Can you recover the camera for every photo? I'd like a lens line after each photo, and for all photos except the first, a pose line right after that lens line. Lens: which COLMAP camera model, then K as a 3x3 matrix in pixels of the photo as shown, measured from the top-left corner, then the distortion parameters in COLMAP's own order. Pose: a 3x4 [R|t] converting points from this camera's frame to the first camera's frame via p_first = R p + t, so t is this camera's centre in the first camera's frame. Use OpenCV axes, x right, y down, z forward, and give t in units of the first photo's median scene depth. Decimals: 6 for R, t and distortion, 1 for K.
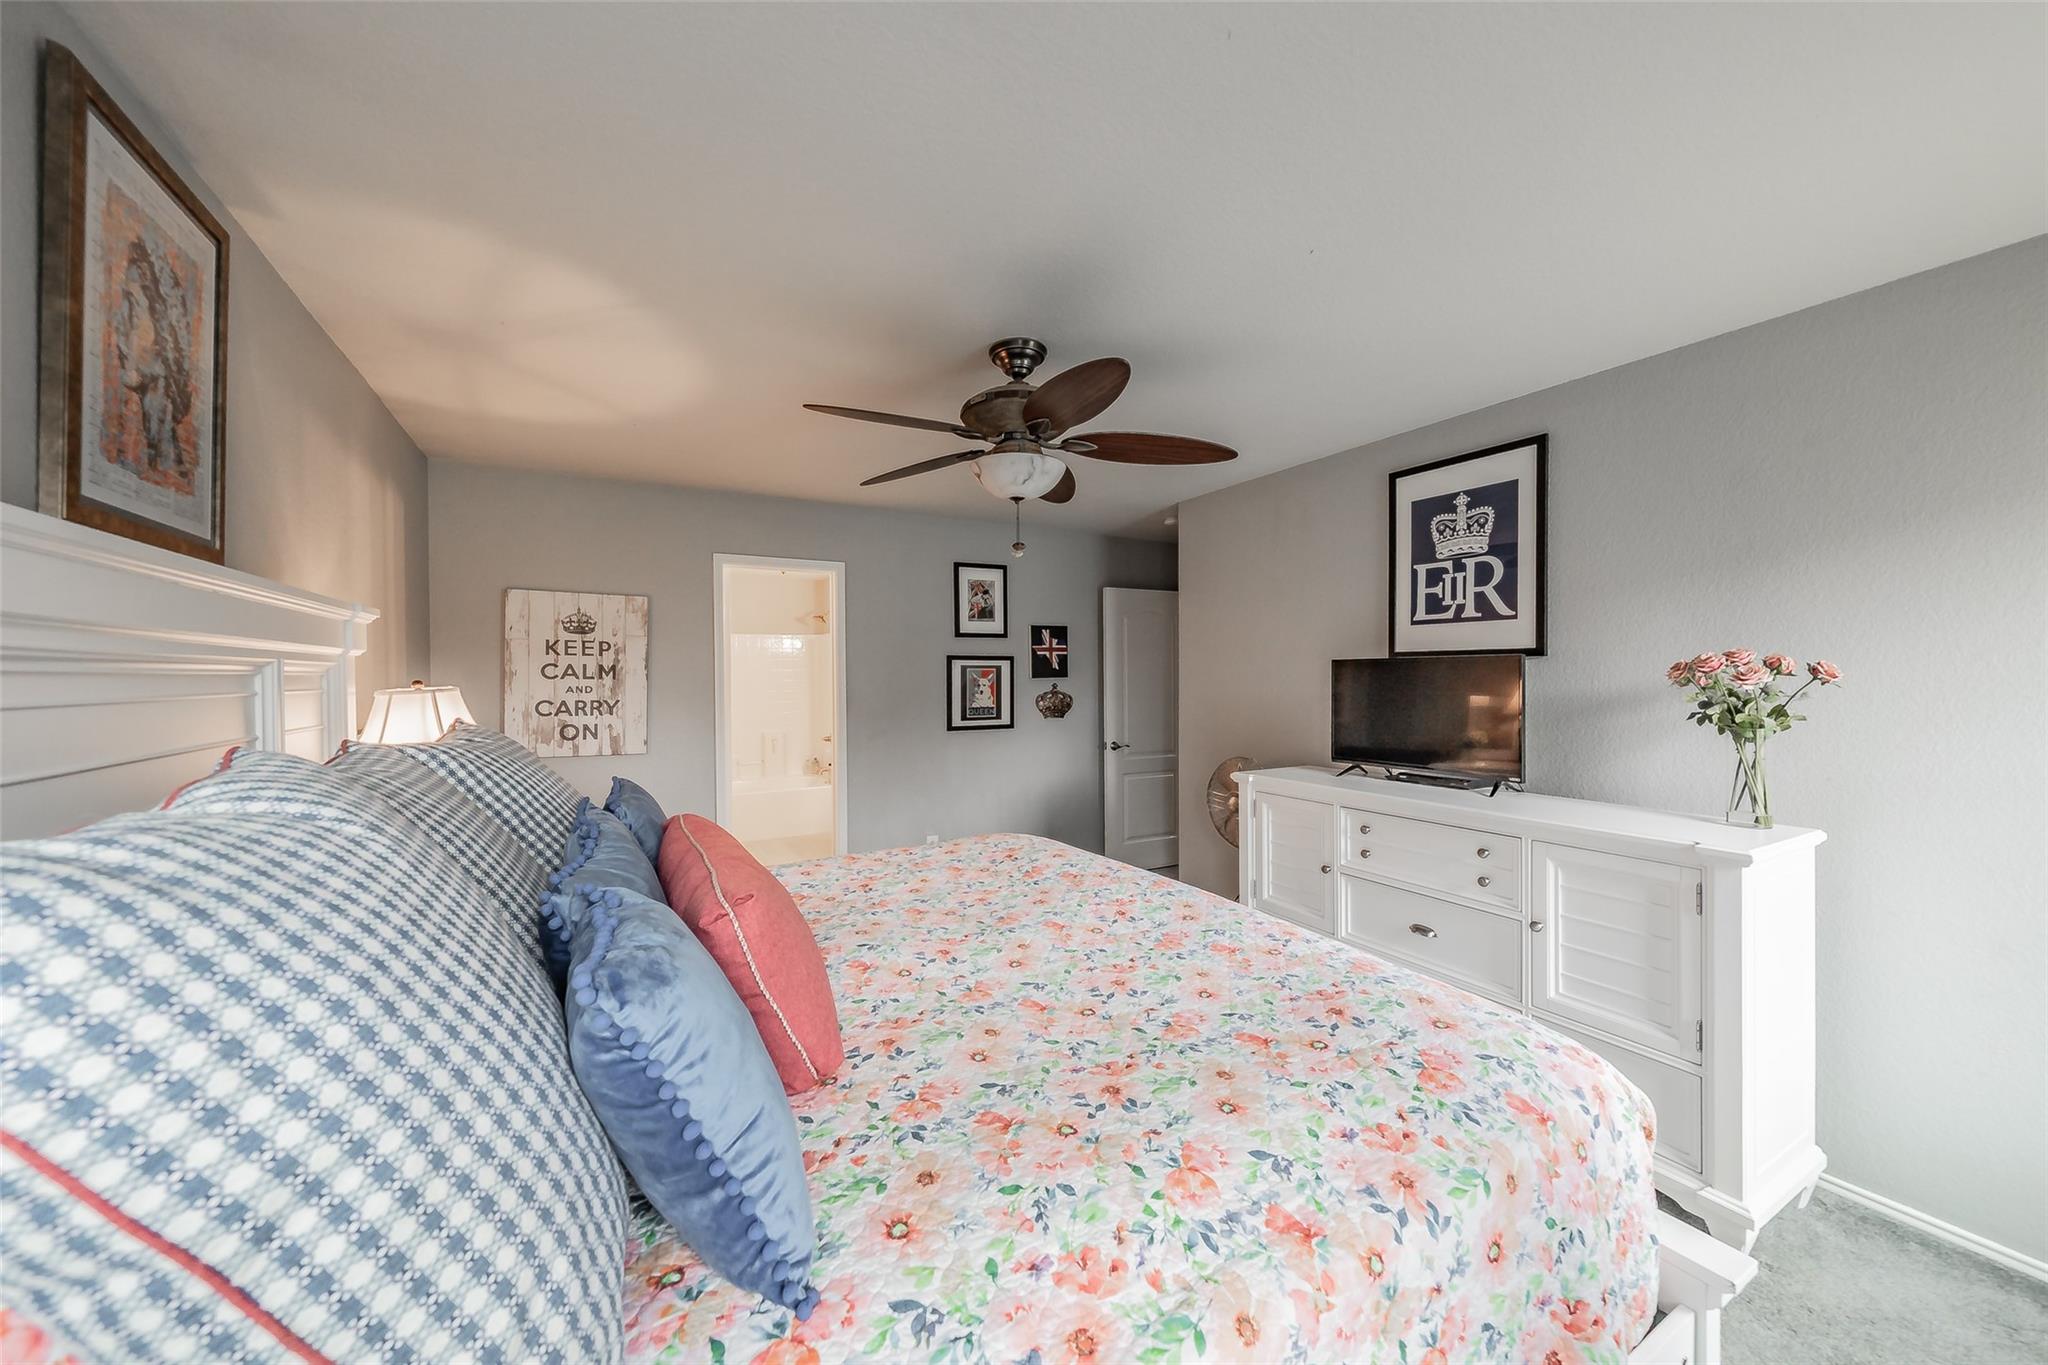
lens RADIAL K [[719.0, 0, 1008.4], [0, 719.0, 678.9], [0, 0, 1]] dist [-0.005351, 0.000595]
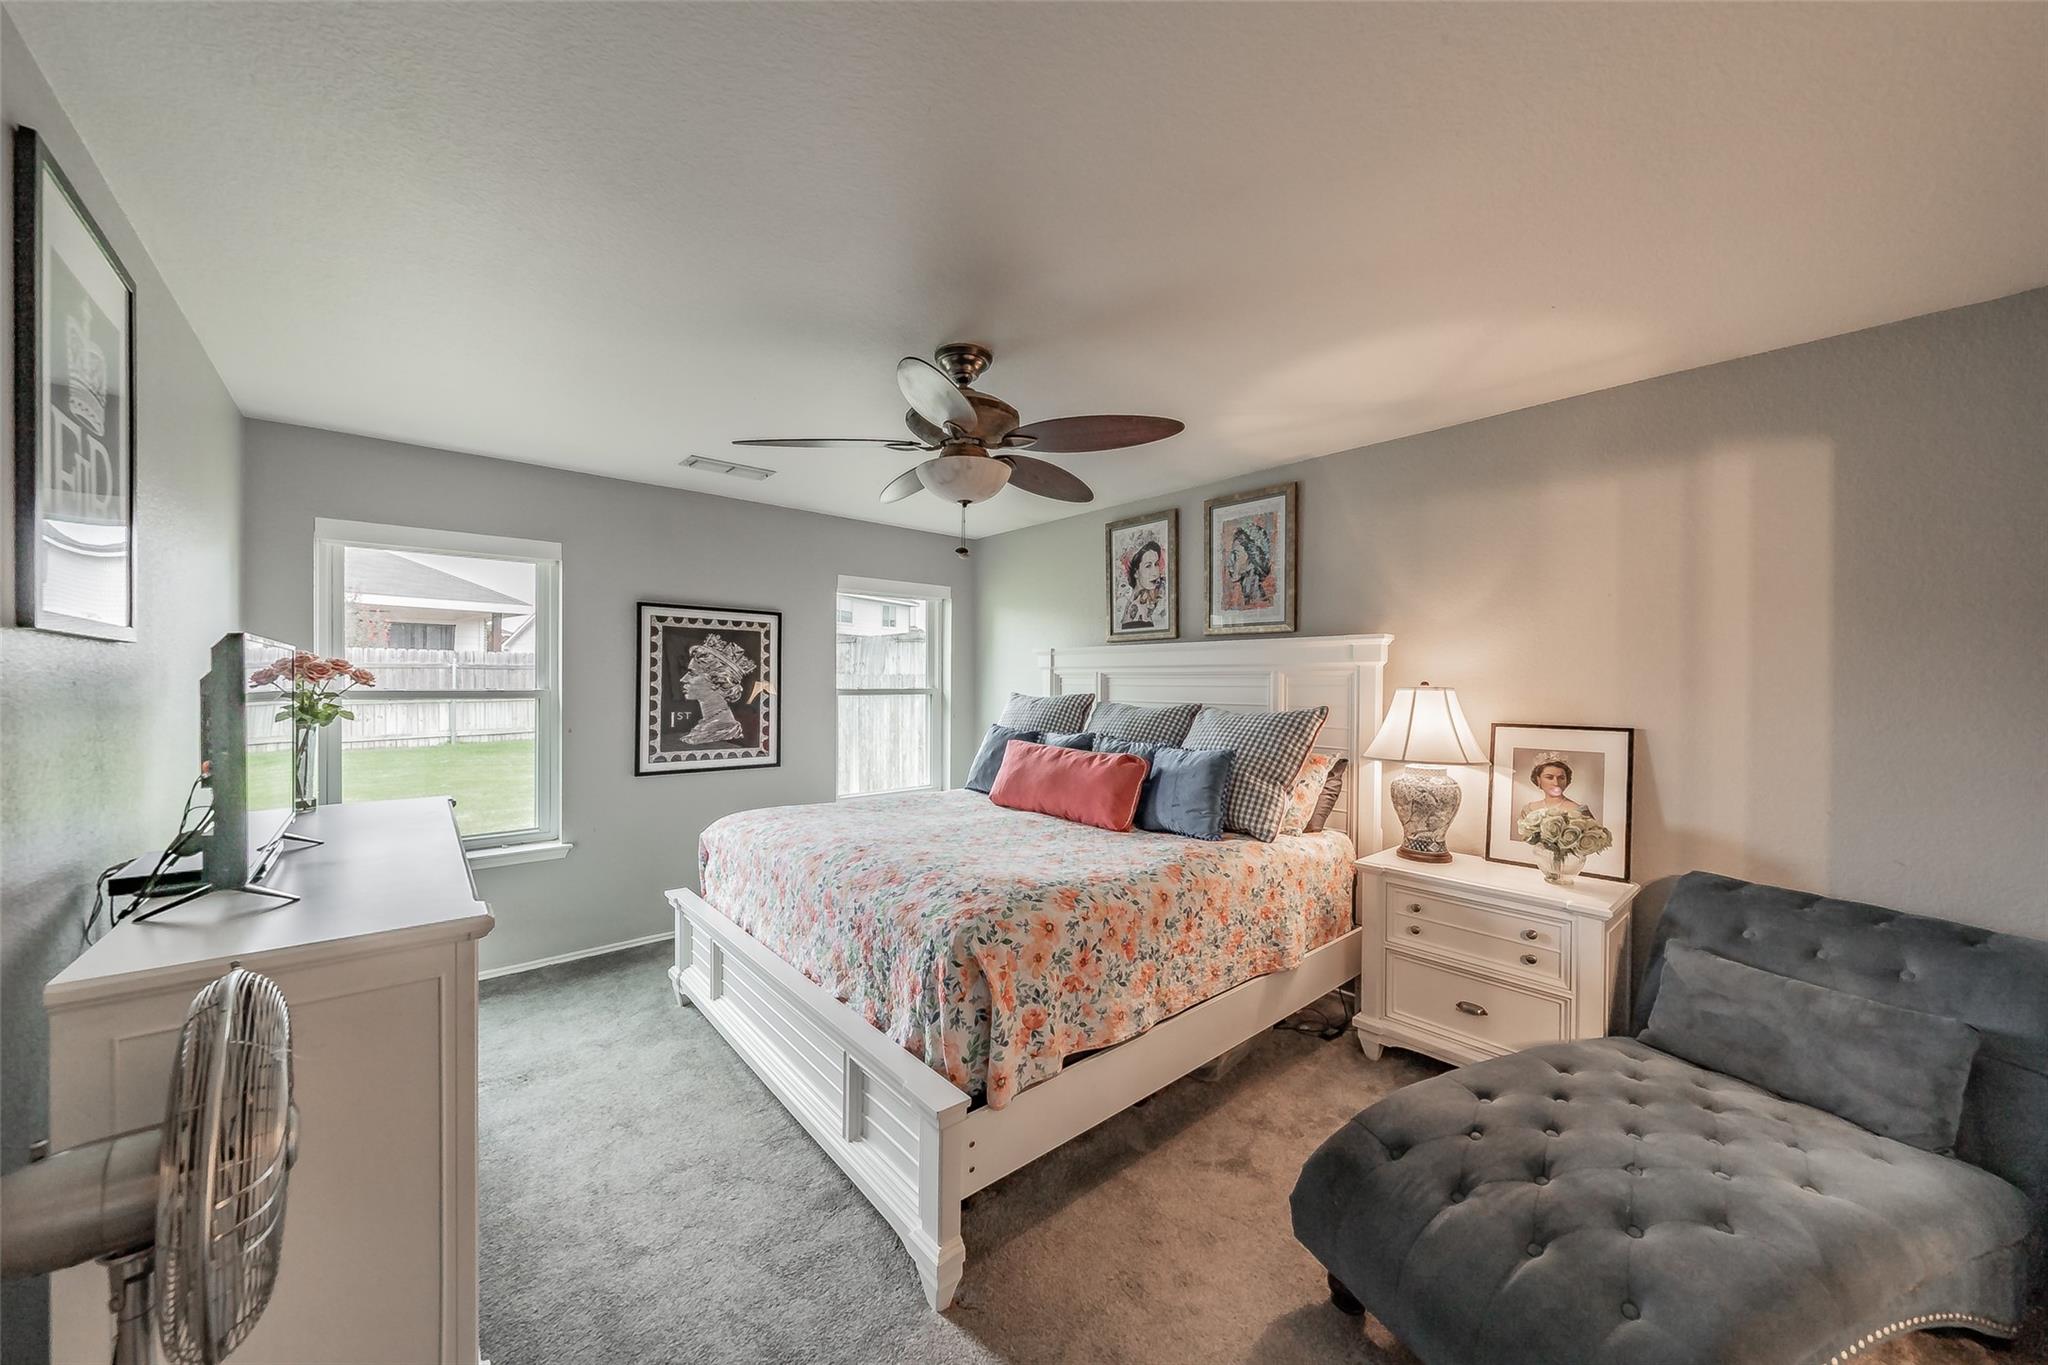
lens RADIAL K [[719.0, 0, 1016.4], [0, 719.0, 683.0], [0, 0, 1]] dist [-0.005351, 0.000595]
pose [[-0.979764, -0.000930, -0.200152, 0.090358], [-0.002781, 0.999956, 0.008970, -0.003715], [0.200135, 0.009345, -0.979724, 1.285722]]
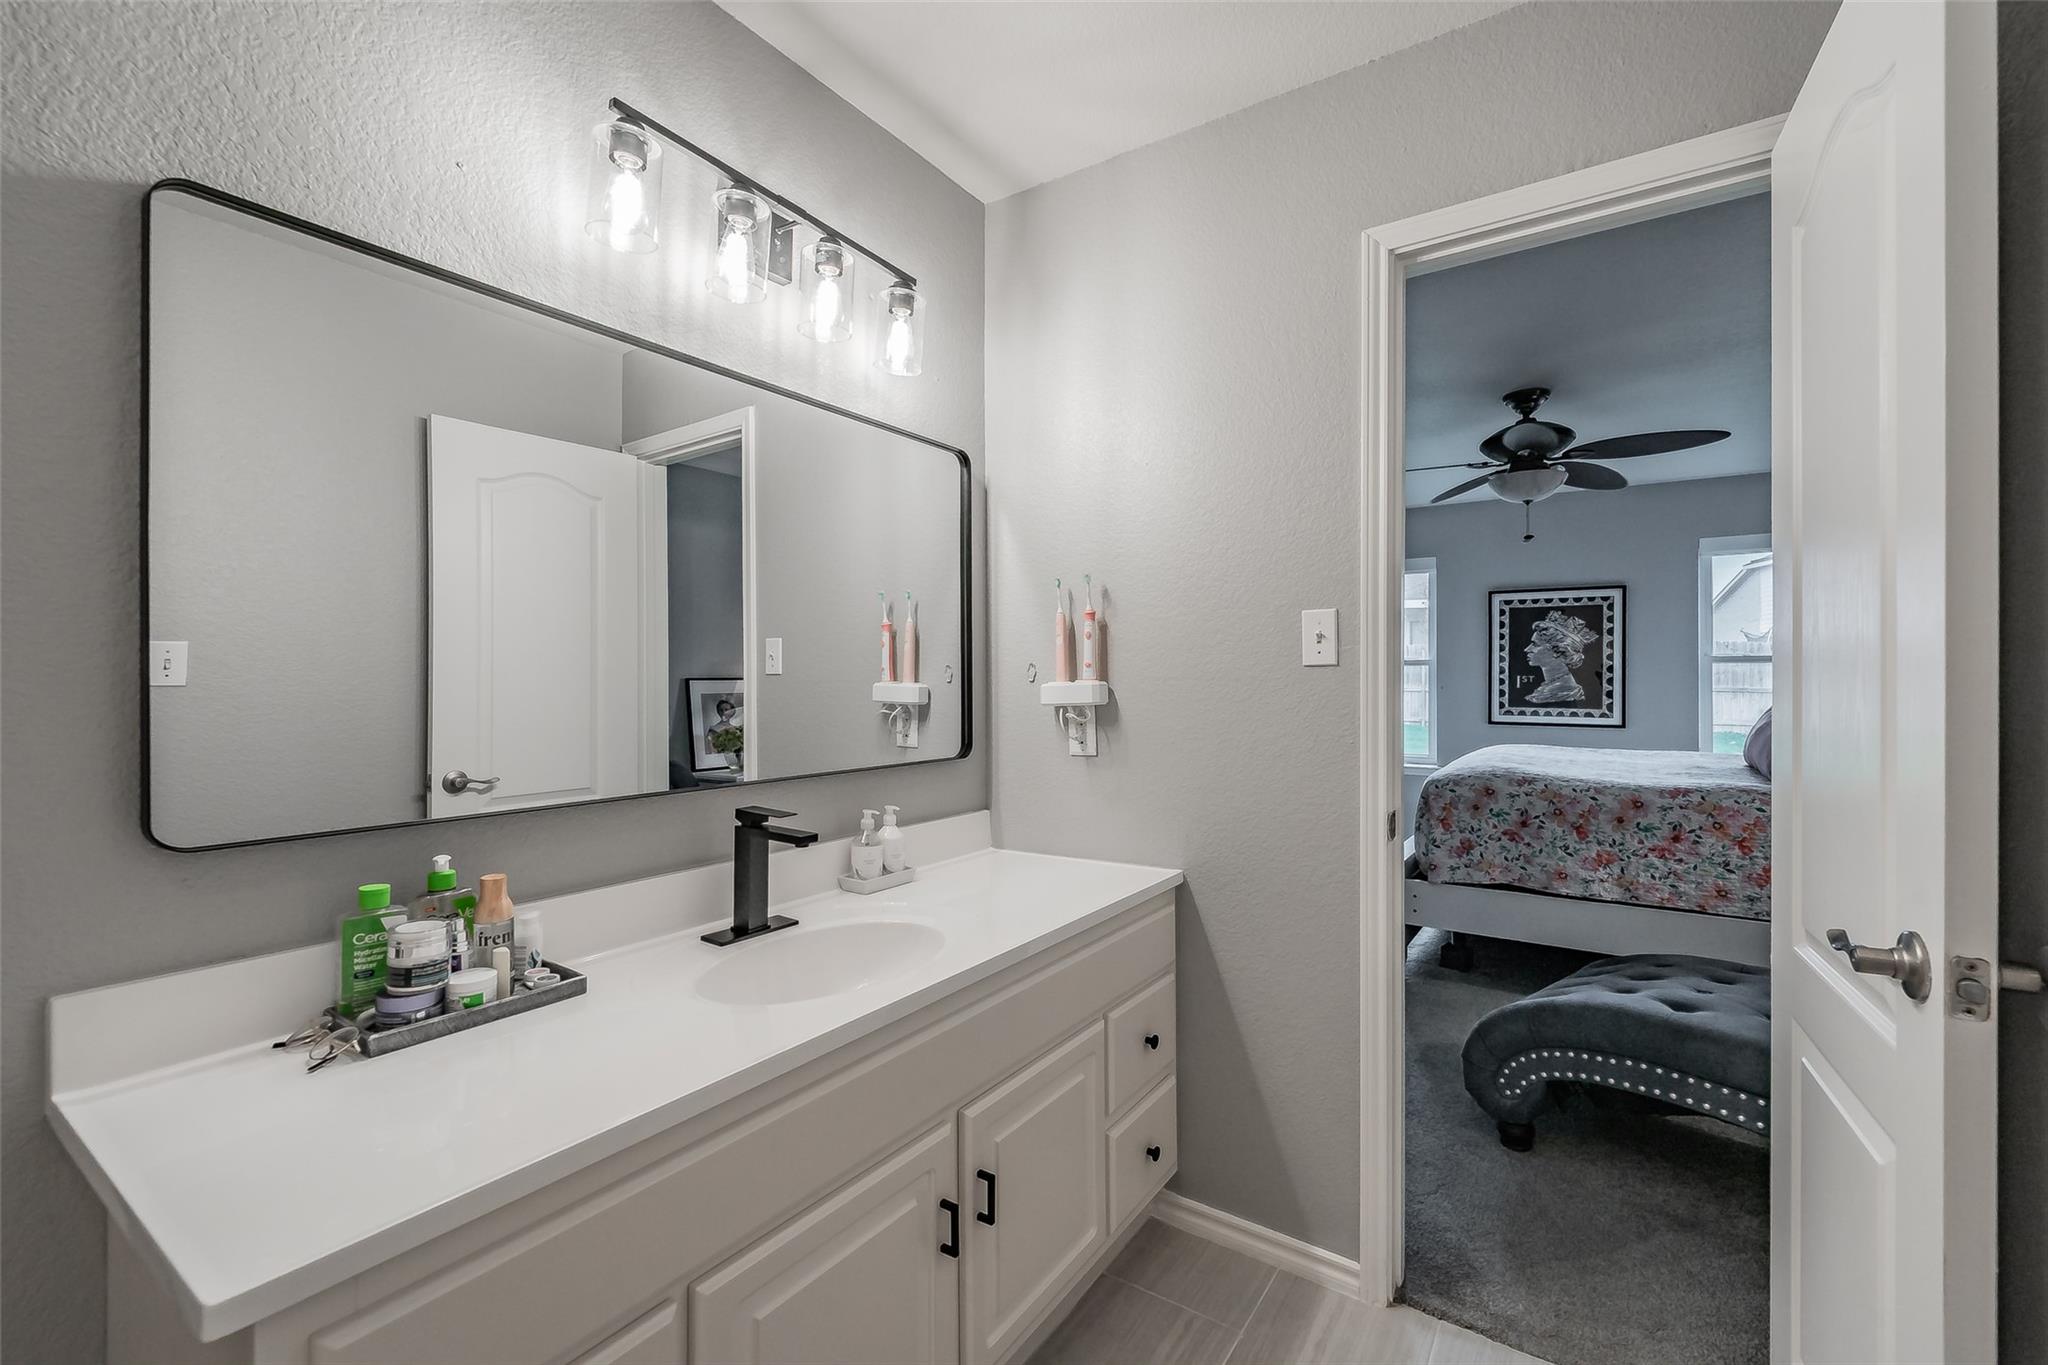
lens RADIAL K [[845.1, 0, 1038.0], [0, 845.1, 678.5], [0, 0, 1]] dist [-0.002147, -0.000057]
pose [[-0.459098, 0.006518, 0.888362, -0.638932], [0.006664, 0.999970, -0.003893, 0.058265], [-0.888361, 0.004133, -0.459128, 1.669452]]
